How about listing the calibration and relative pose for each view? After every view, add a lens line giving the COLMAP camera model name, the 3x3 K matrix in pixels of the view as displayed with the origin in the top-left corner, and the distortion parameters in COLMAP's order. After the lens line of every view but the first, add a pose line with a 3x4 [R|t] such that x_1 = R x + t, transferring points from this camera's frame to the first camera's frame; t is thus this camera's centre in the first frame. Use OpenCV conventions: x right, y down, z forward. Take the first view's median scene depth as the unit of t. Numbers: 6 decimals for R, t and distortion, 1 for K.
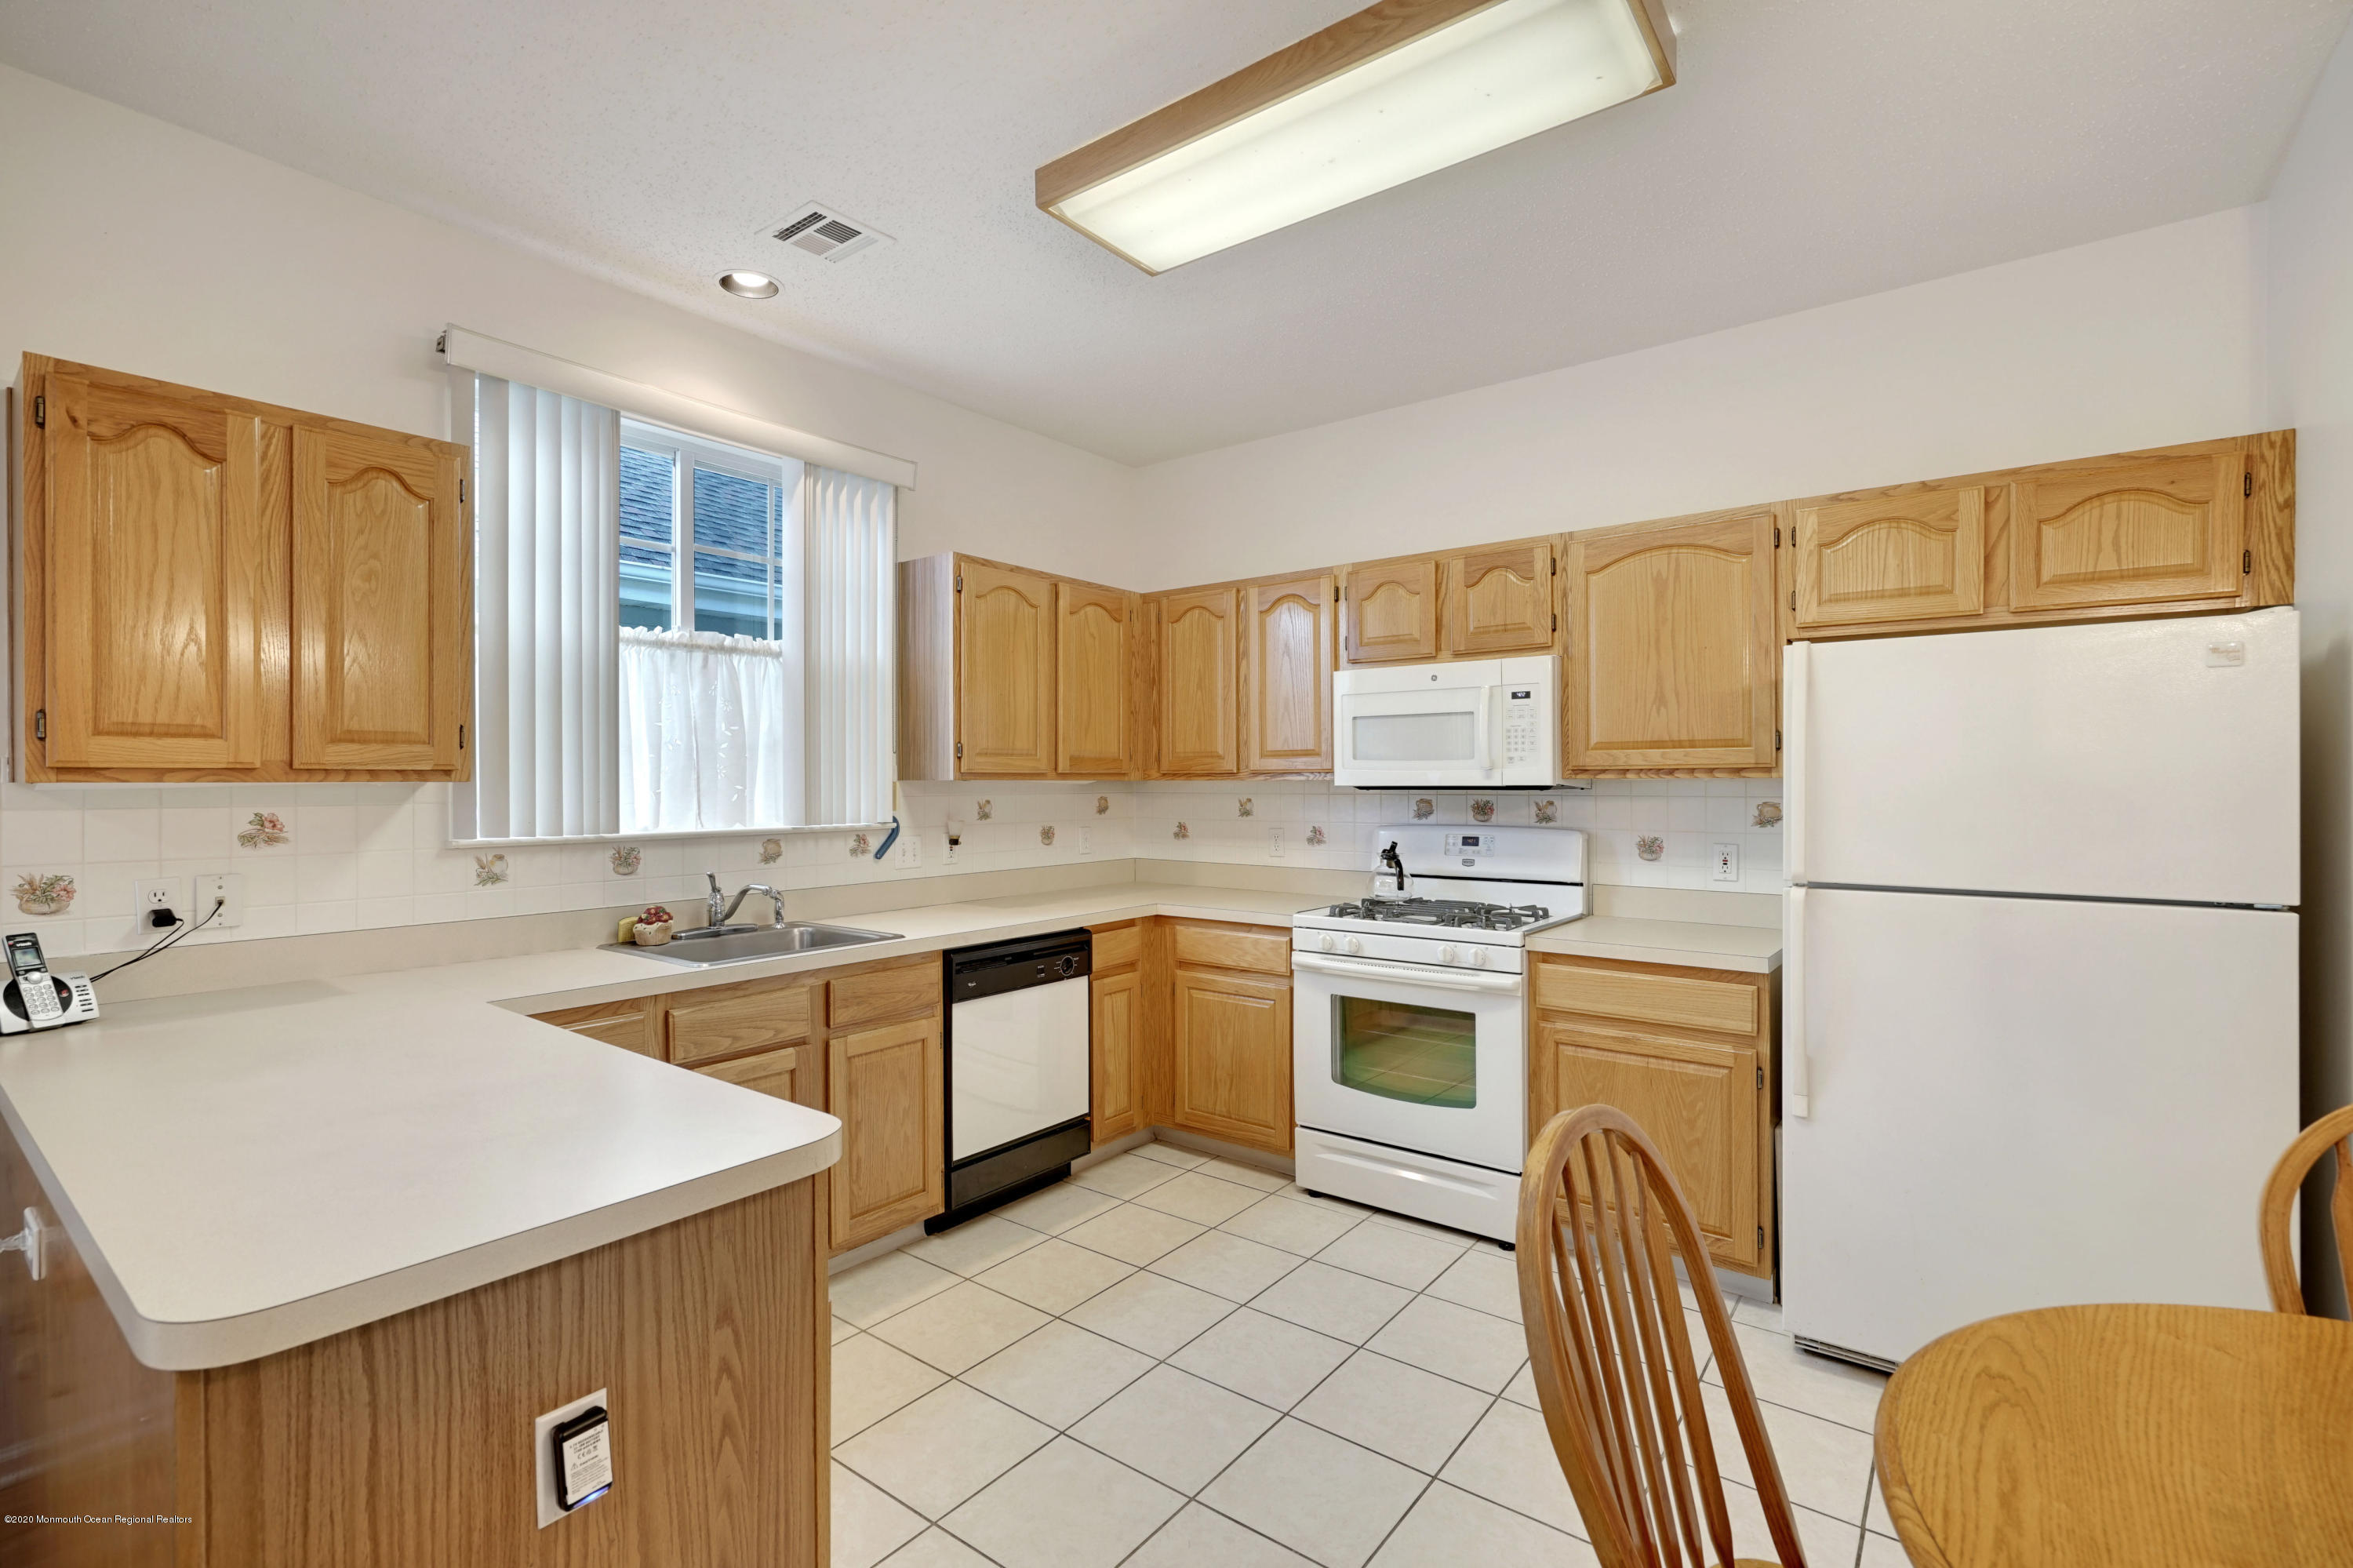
lens RADIAL K [[1060.6, 0, 1176.5], [0, 1060.6, 784.0], [0, 0, 1]] dist [-0.003260, 0.000659]
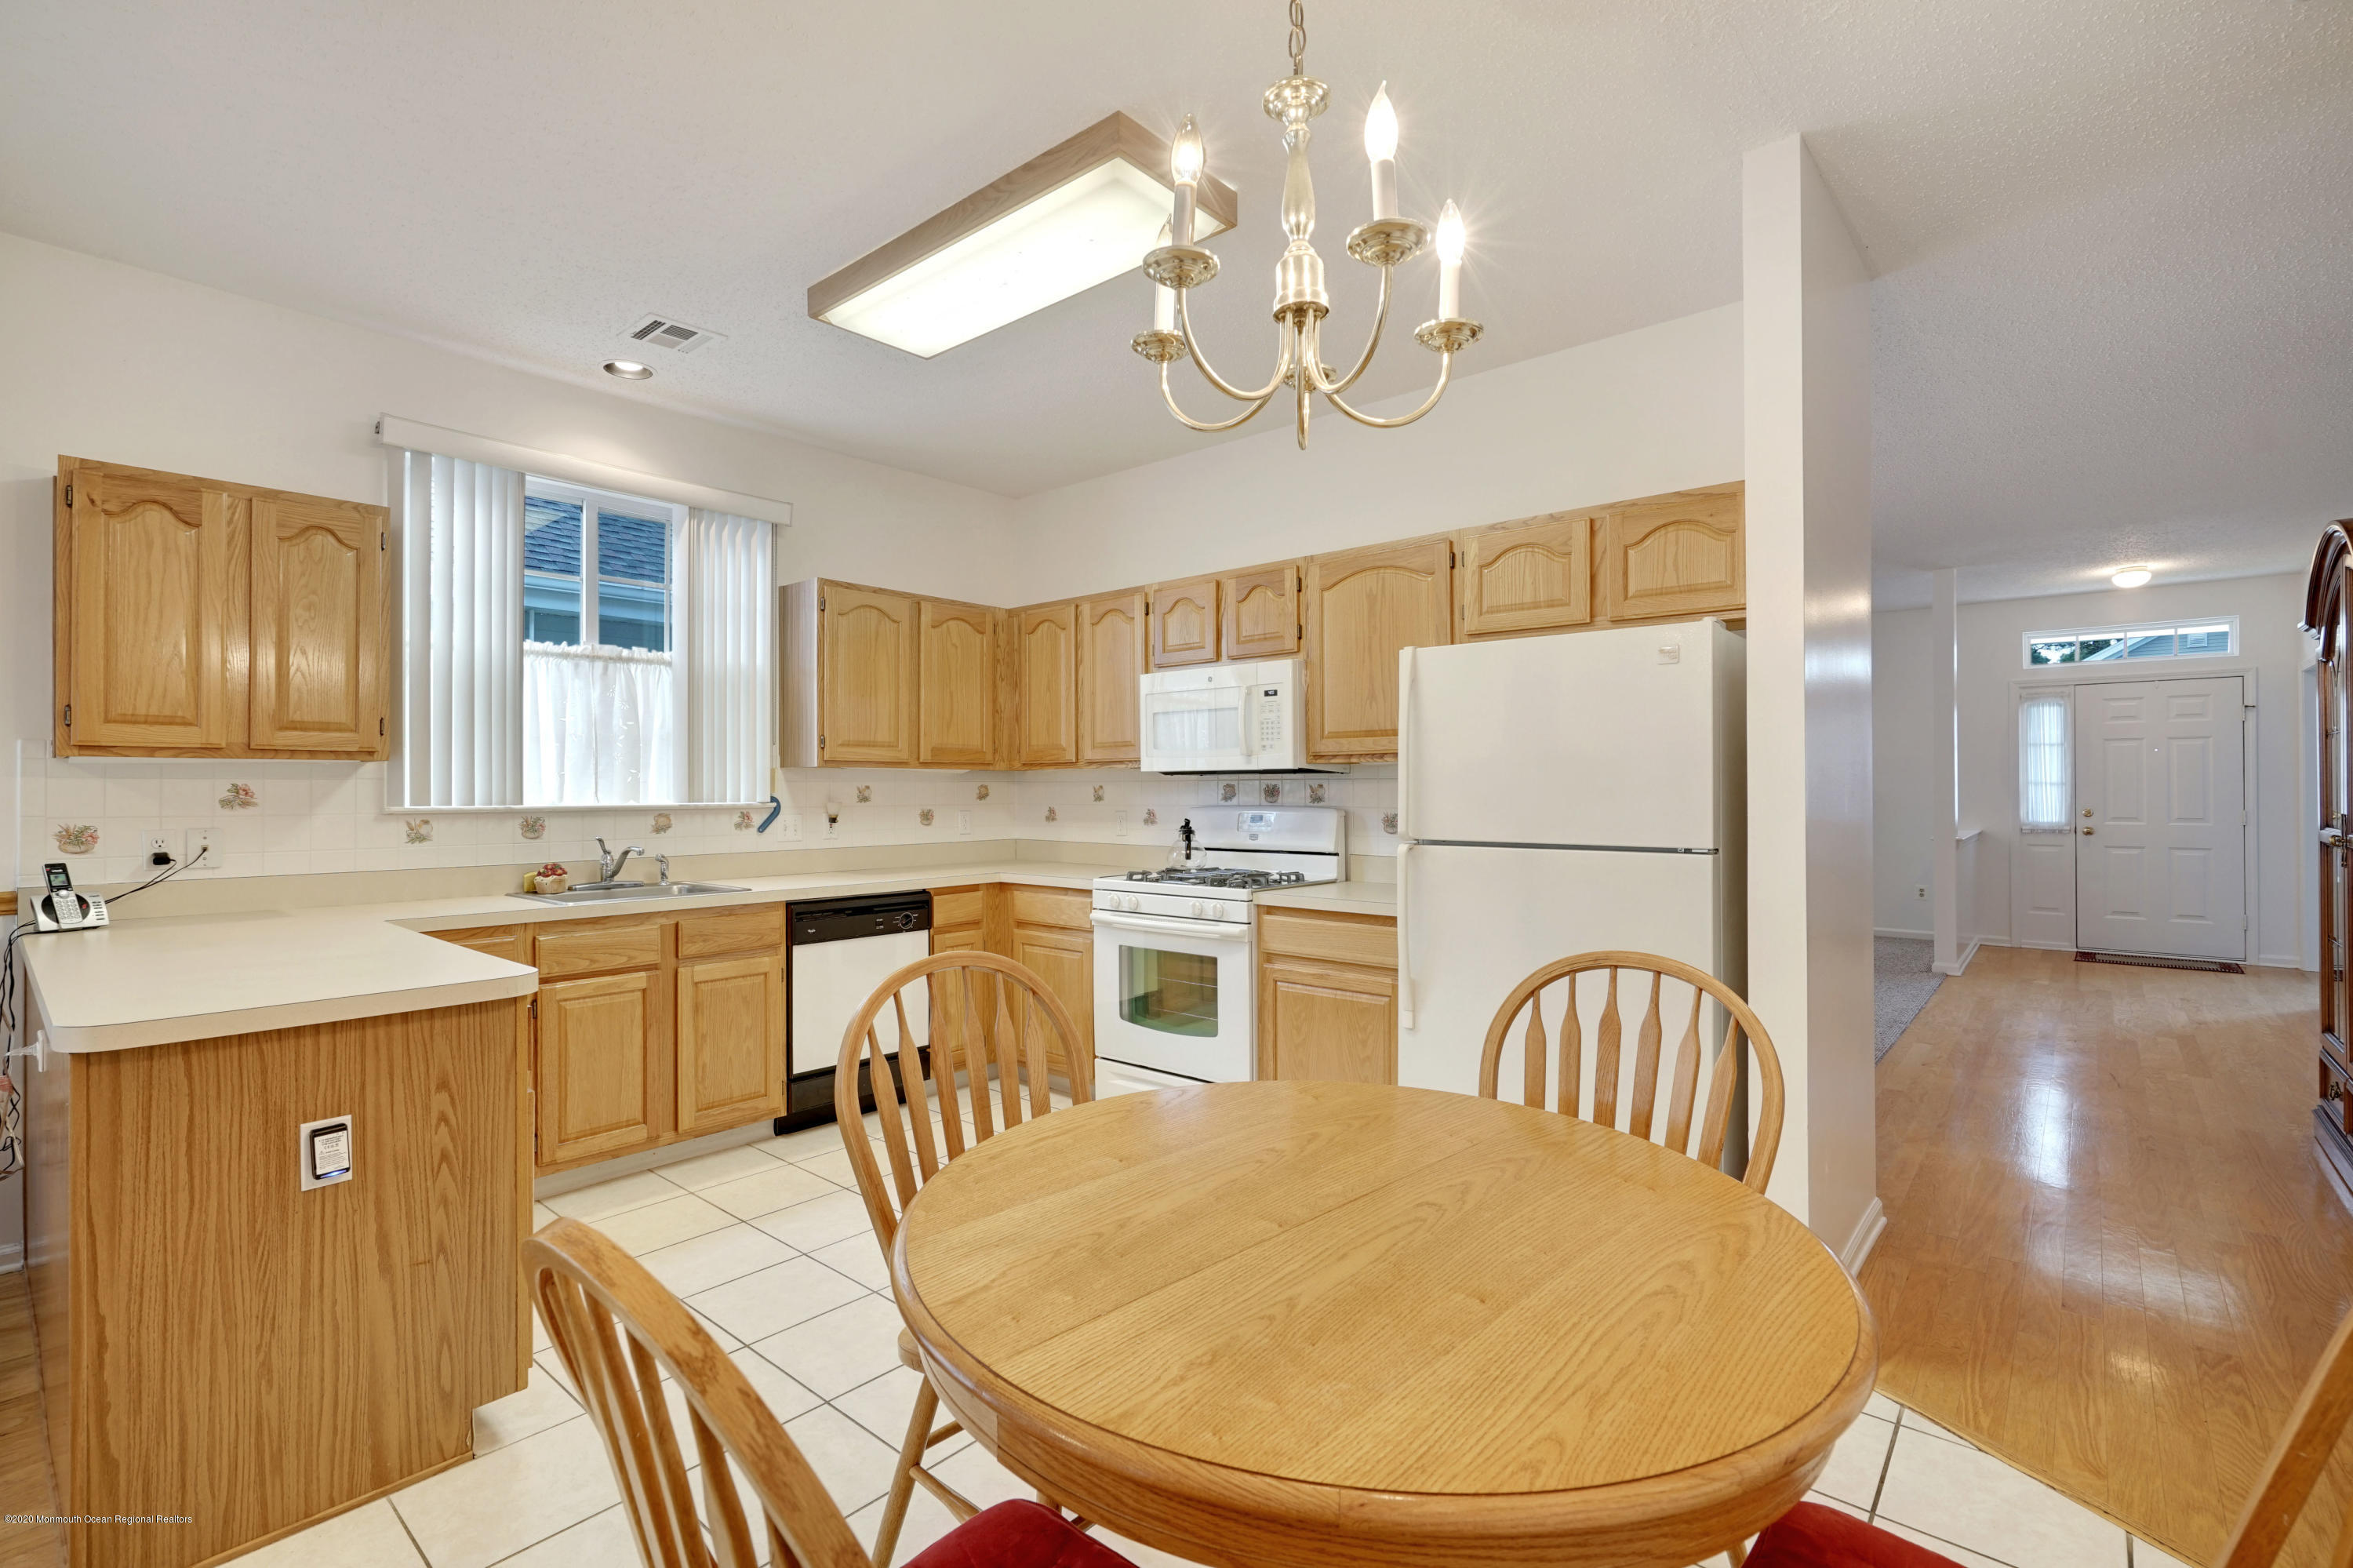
lens RADIAL K [[1060.6, 0, 1176.5], [0, 1060.6, 784.0], [0, 0, 1]] dist [-0.003260, 0.000659]
pose [[0.998321, -0.000333, -0.057922, 0.343659], [-0.000086, 0.999974, -0.007236, 0.032041], [0.057923, 0.007229, 0.998295, -0.230686]]
